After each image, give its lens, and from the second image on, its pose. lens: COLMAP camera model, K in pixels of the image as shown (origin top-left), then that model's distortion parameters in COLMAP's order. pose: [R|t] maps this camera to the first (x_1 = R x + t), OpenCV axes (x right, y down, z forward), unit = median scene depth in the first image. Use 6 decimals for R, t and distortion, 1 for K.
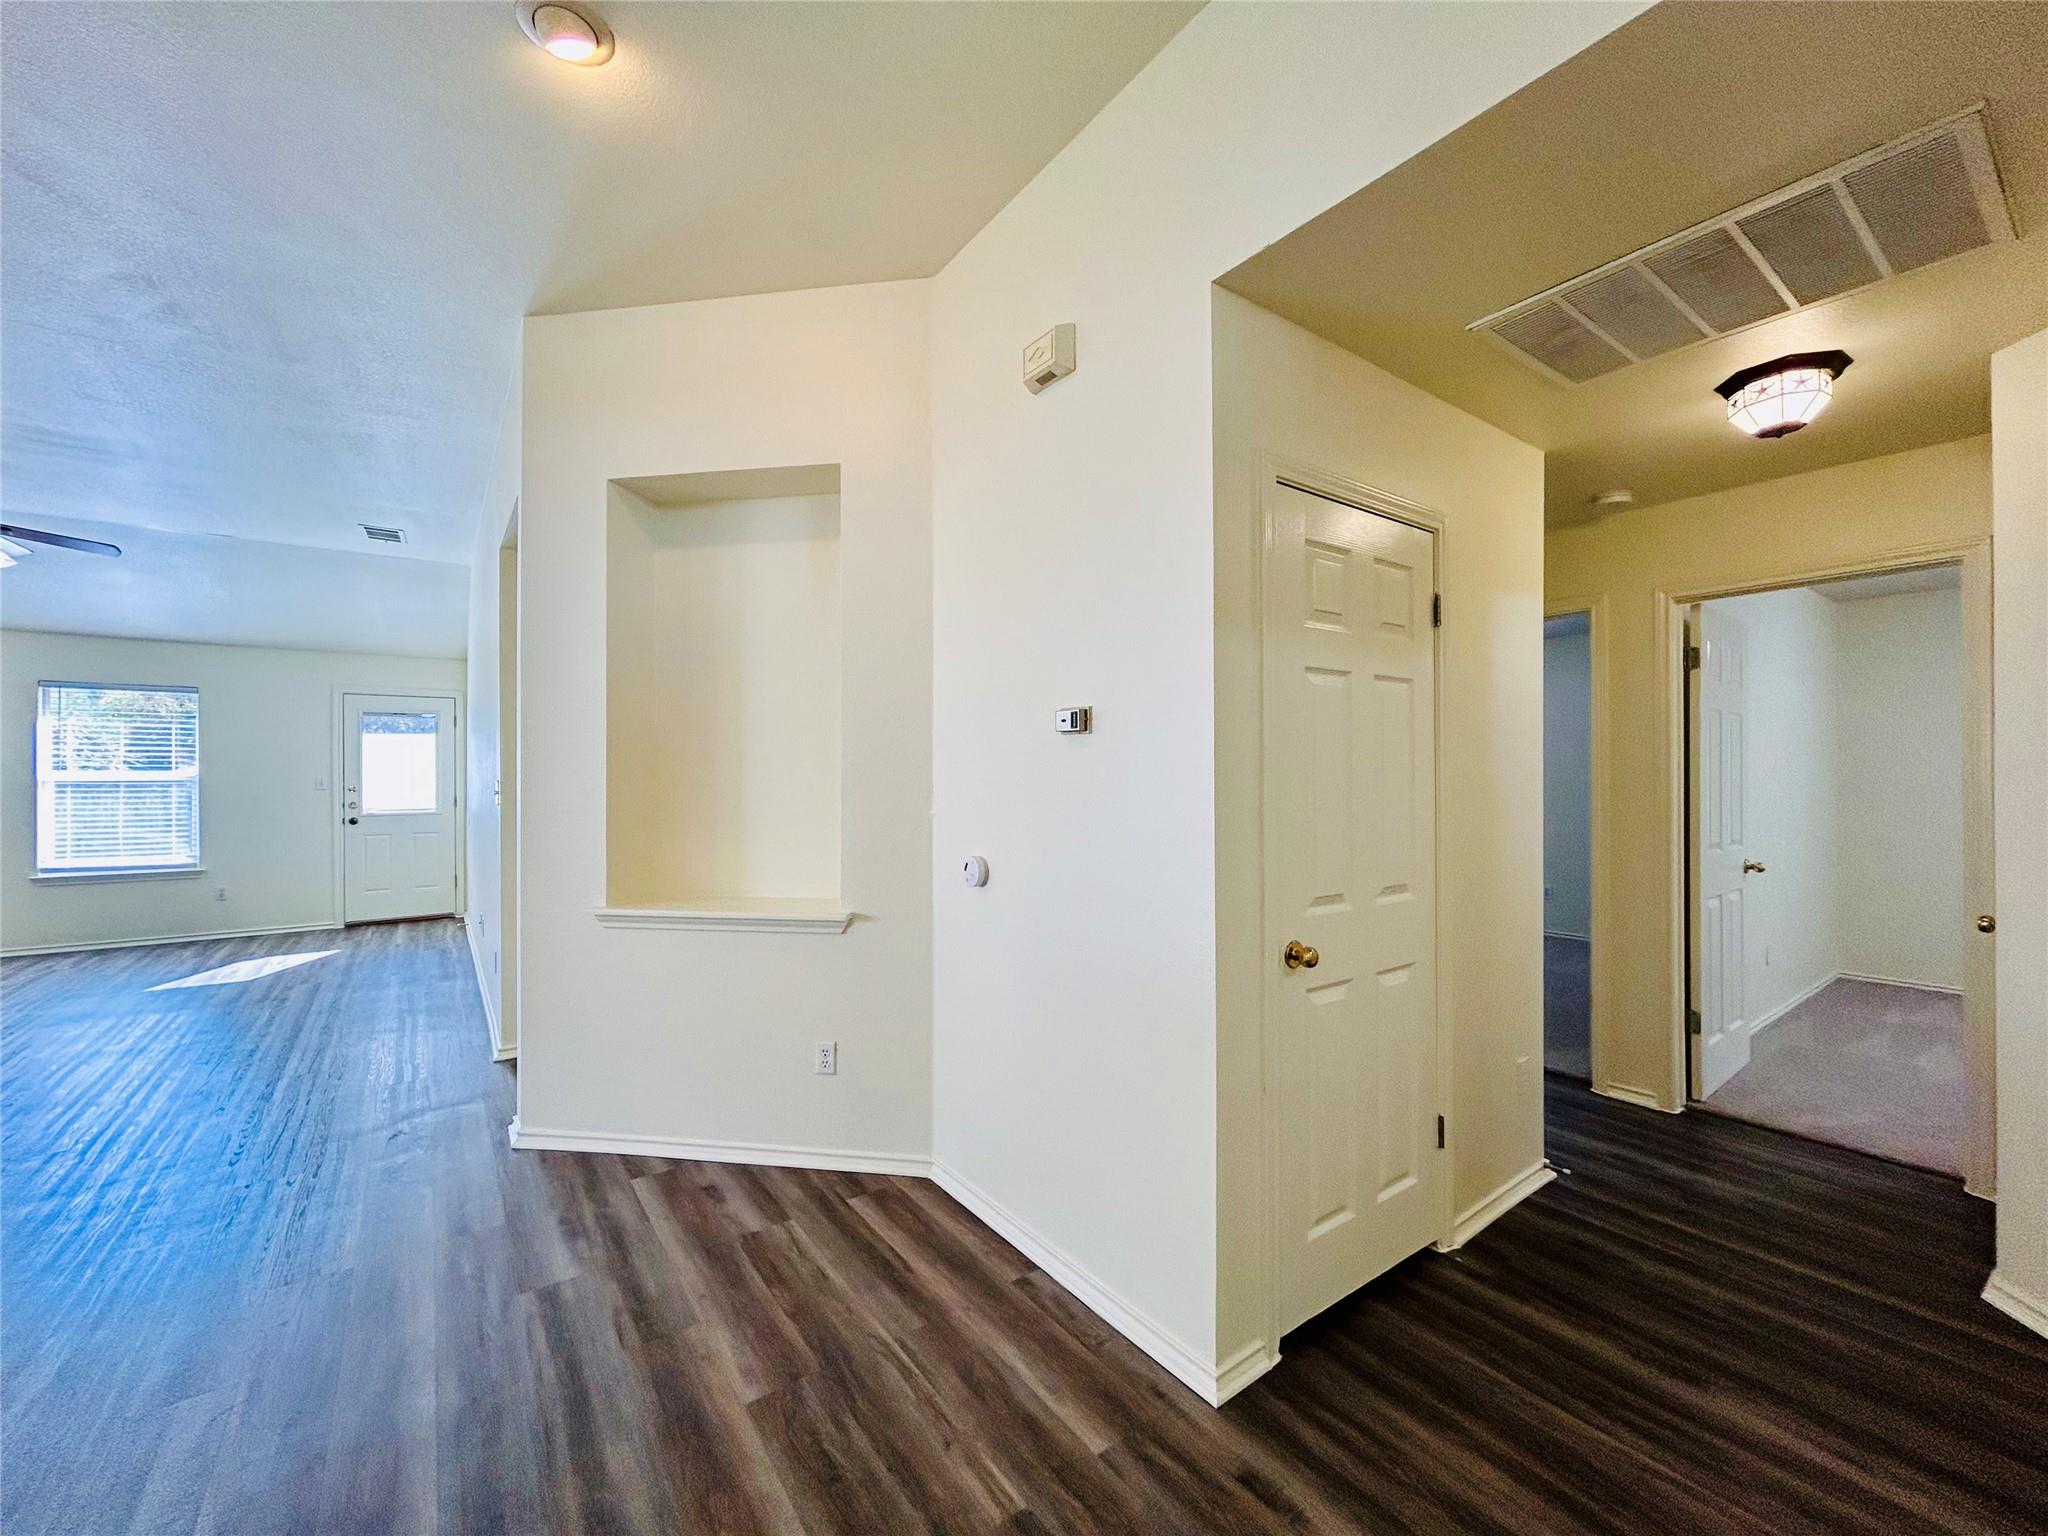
lens RADIAL K [[819.6, 0, 1027.9], [0, 819.6, 766.9], [0, 0, 1]] dist [-0.004193, 0.001878]
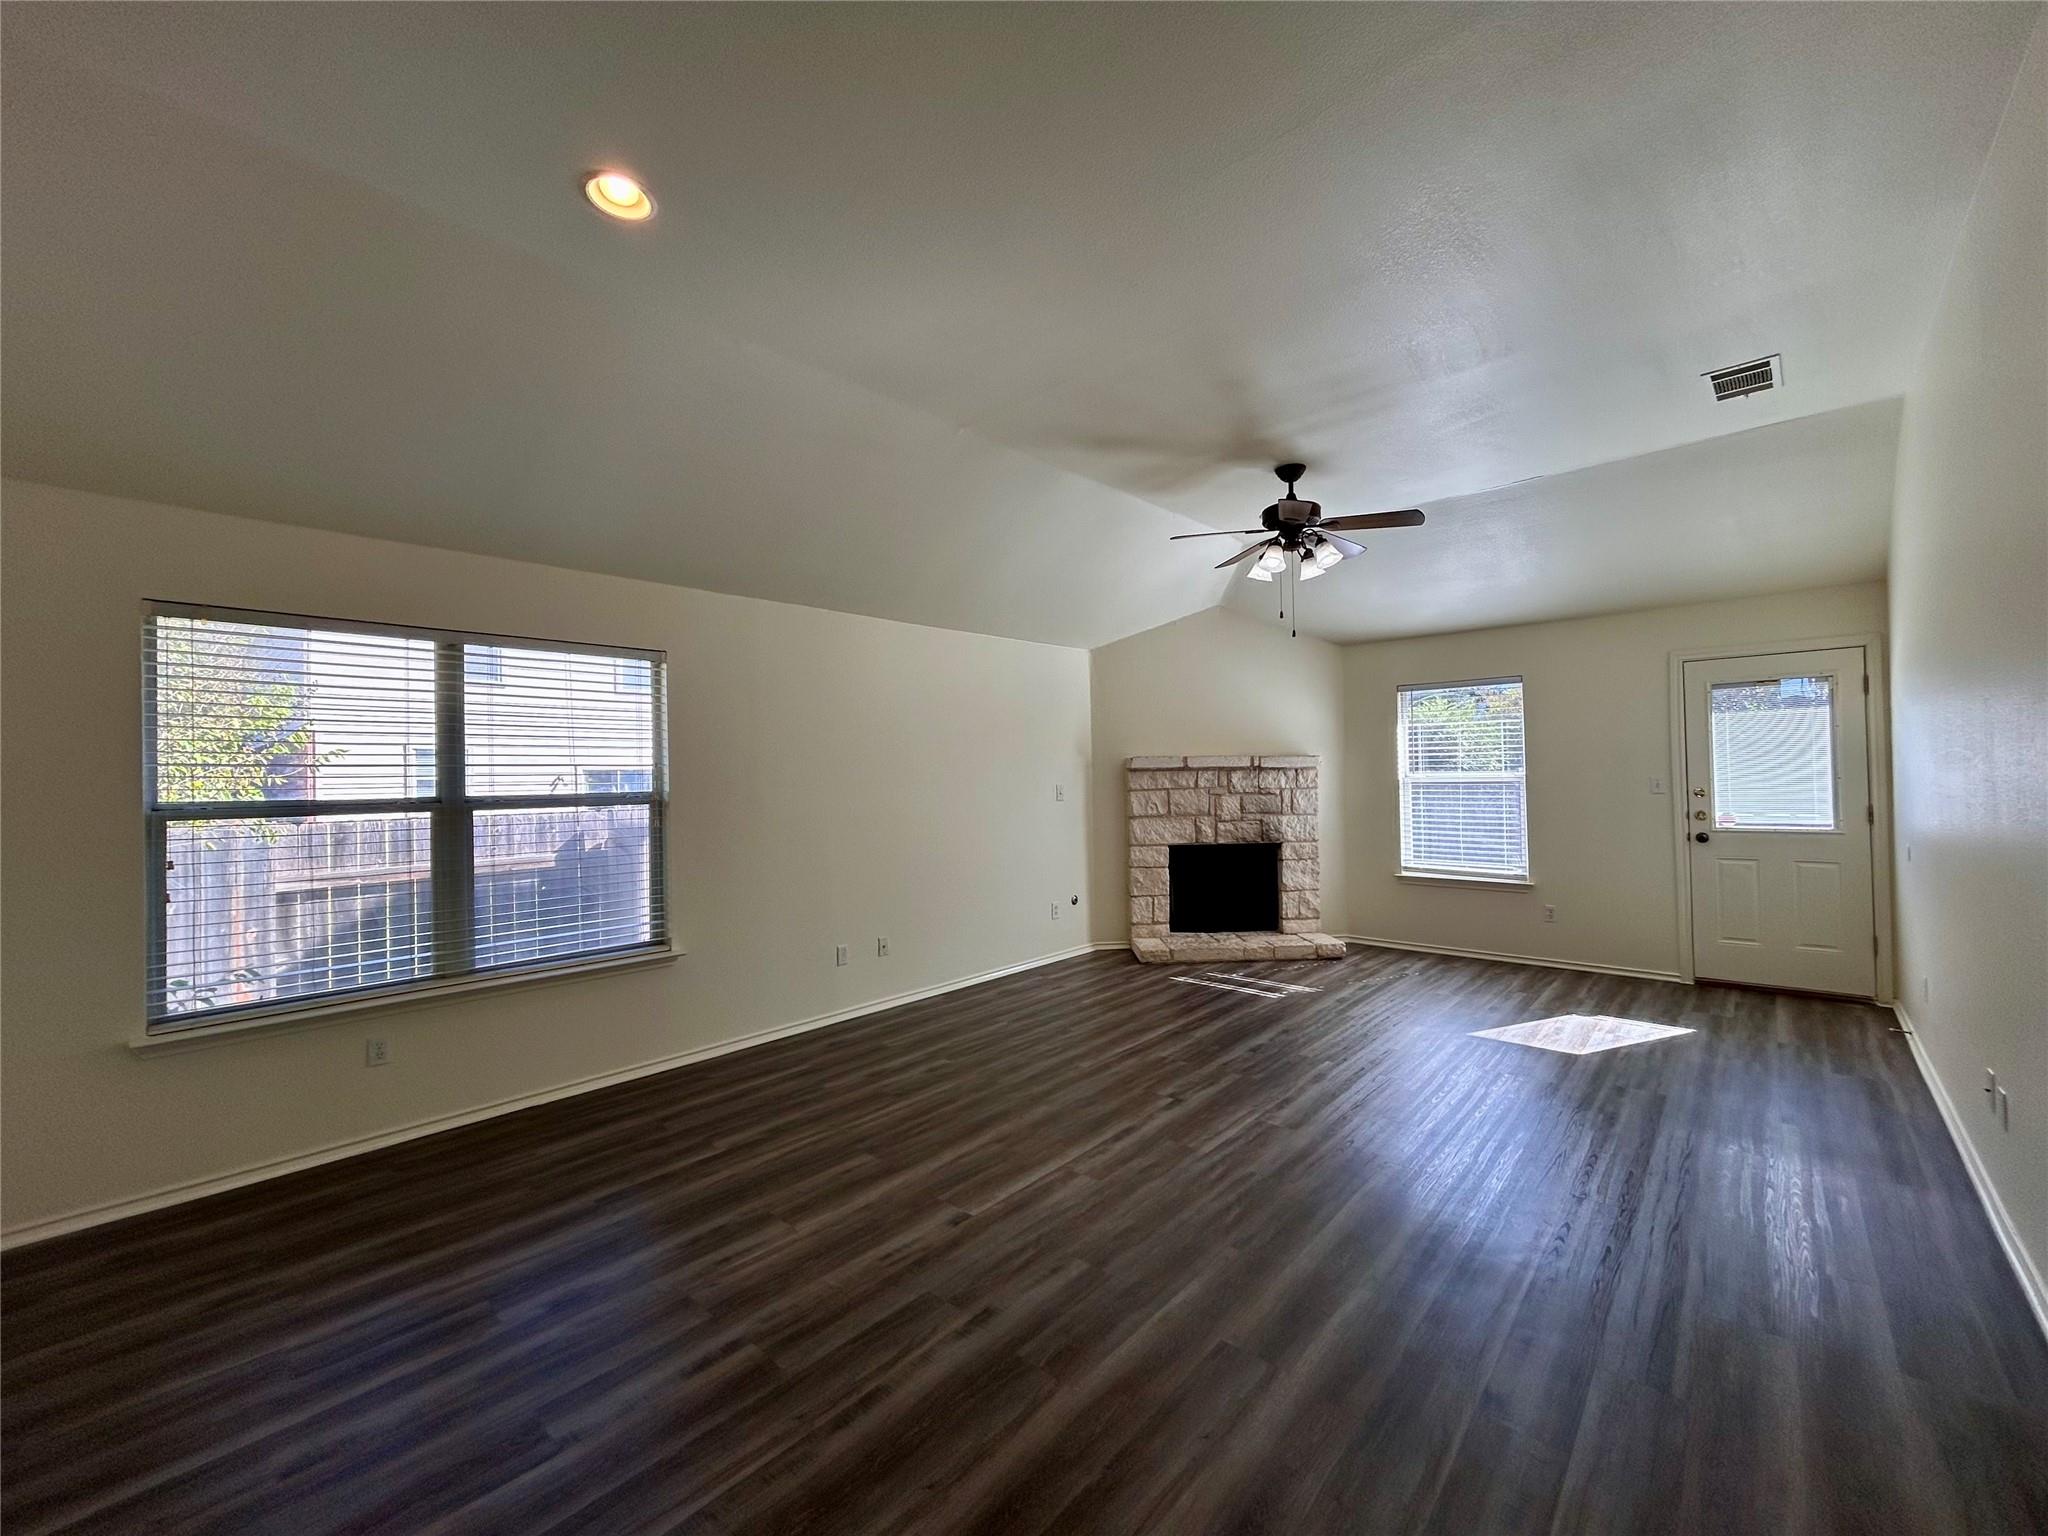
lens RADIAL K [[819.6, 0, 1028.3], [0, 819.6, 768.7], [0, 0, 1]] dist [-0.004193, 0.001878]
pose [[0.199633, -0.012931, -0.979785, -0.257843], [0.021906, 0.999722, -0.008731, -0.001513], [0.979626, -0.019721, 0.199861, 0.300294]]
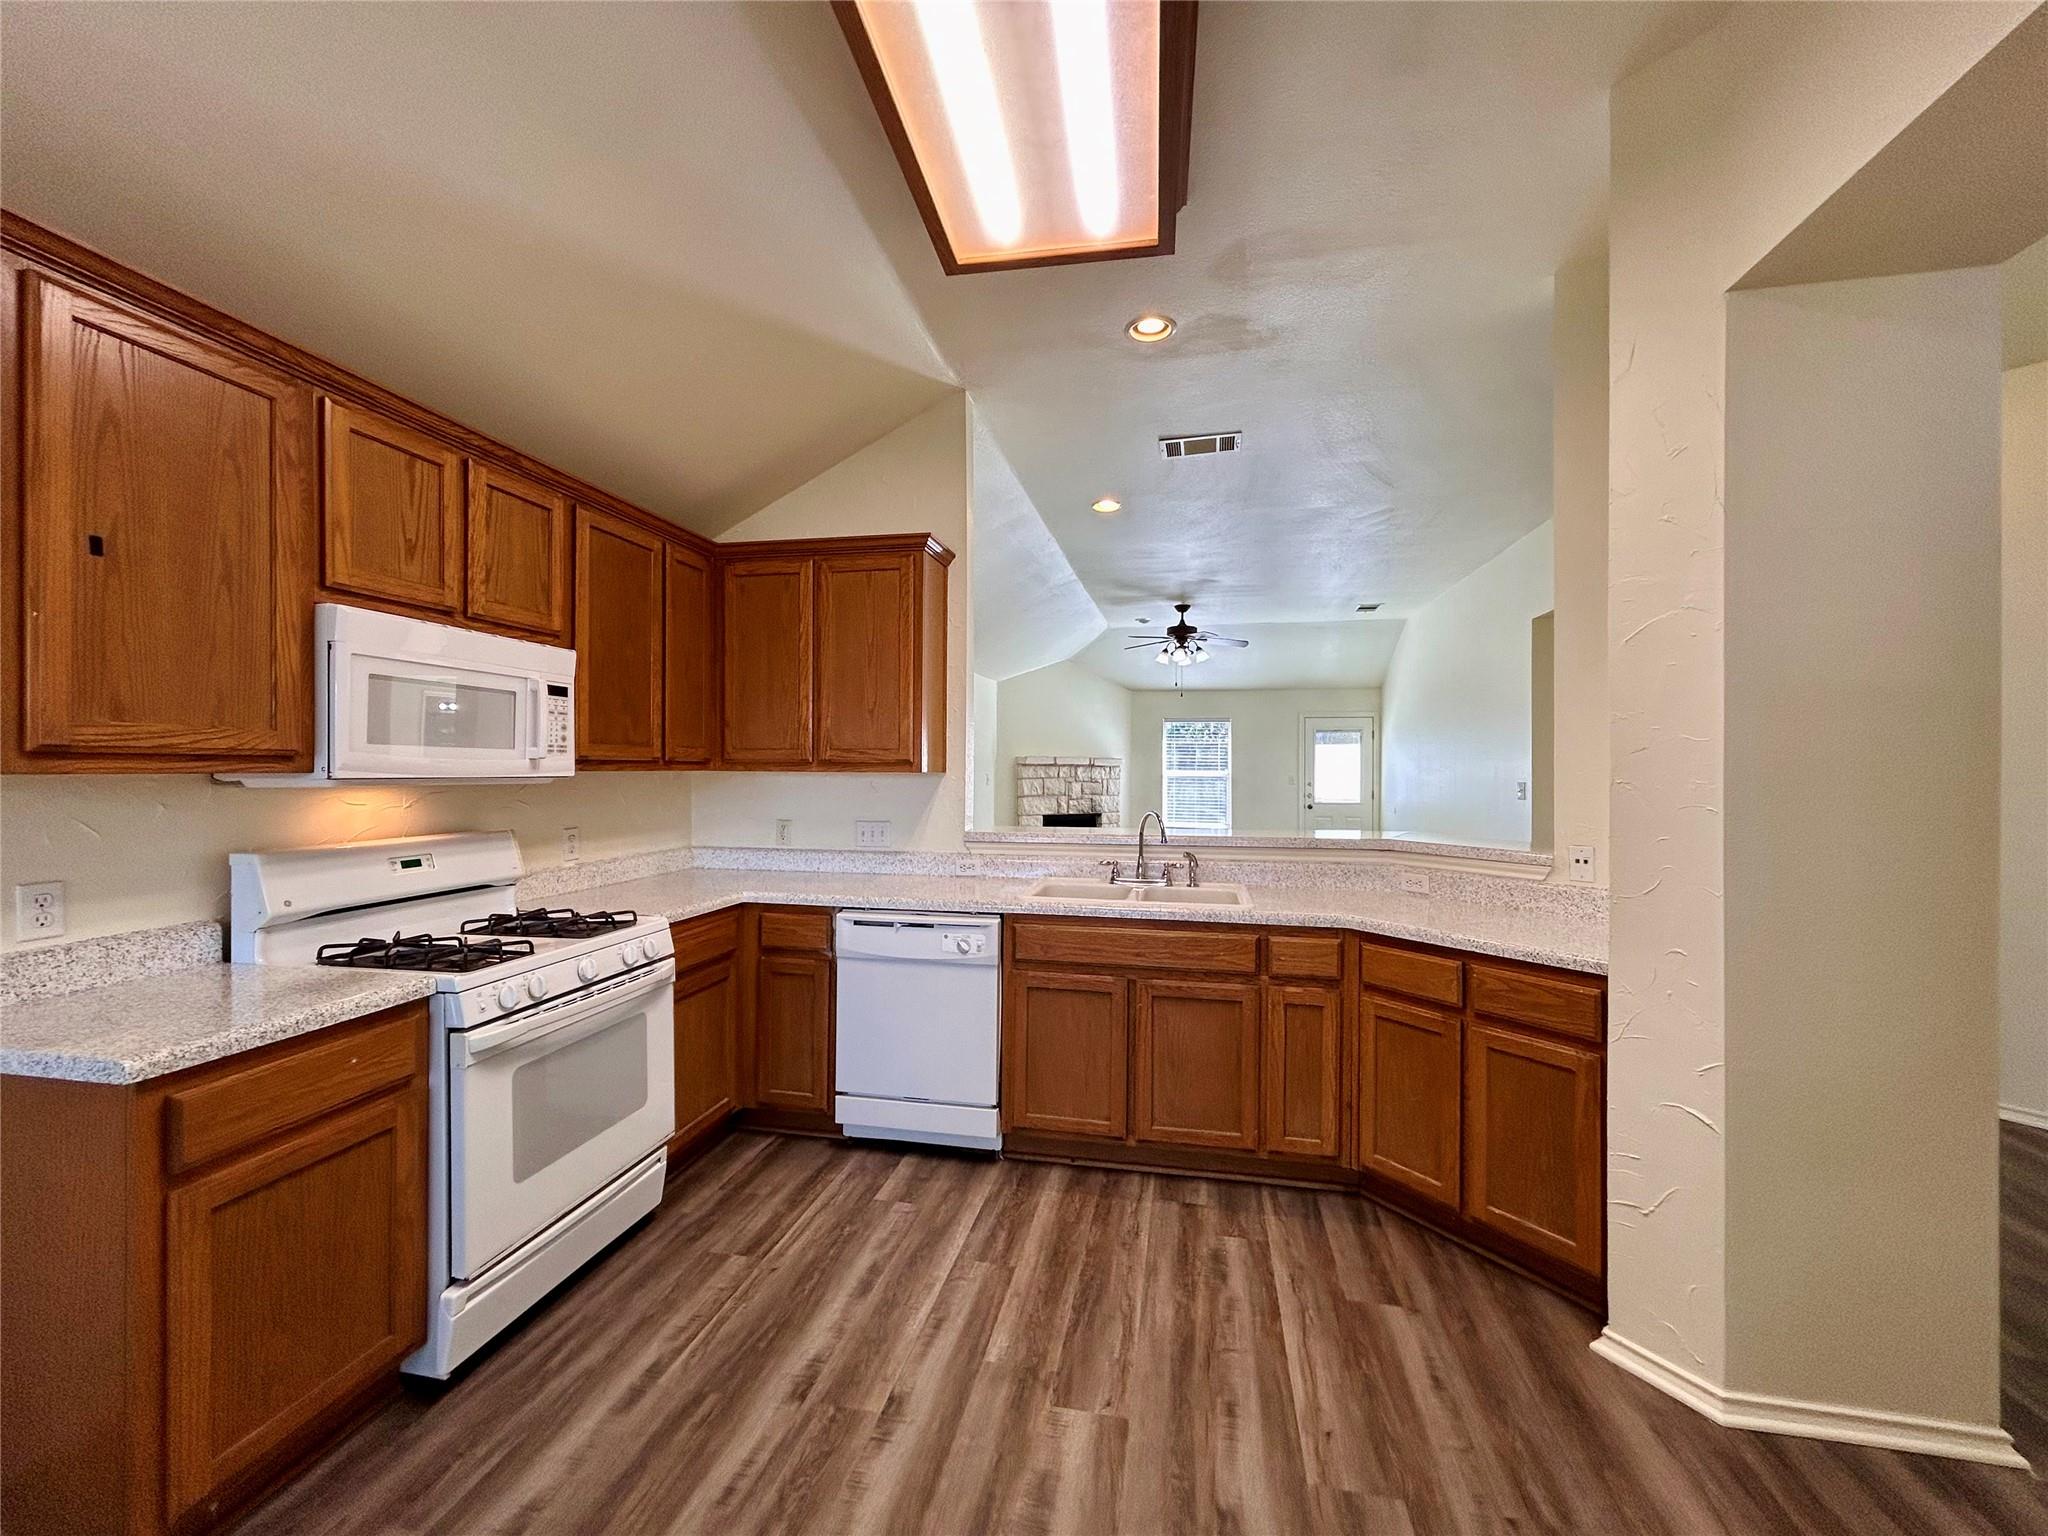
lens RADIAL K [[819.6, 0, 1034.1], [0, 819.6, 767.1], [0, 0, 1]] dist [-0.004193, 0.001878]
pose [[0.680584, 0.008287, -0.732623, -0.112891], [-0.005135, 0.999965, 0.006540, -0.011135], [0.732652, -0.000689, 0.680603, -0.353890]]
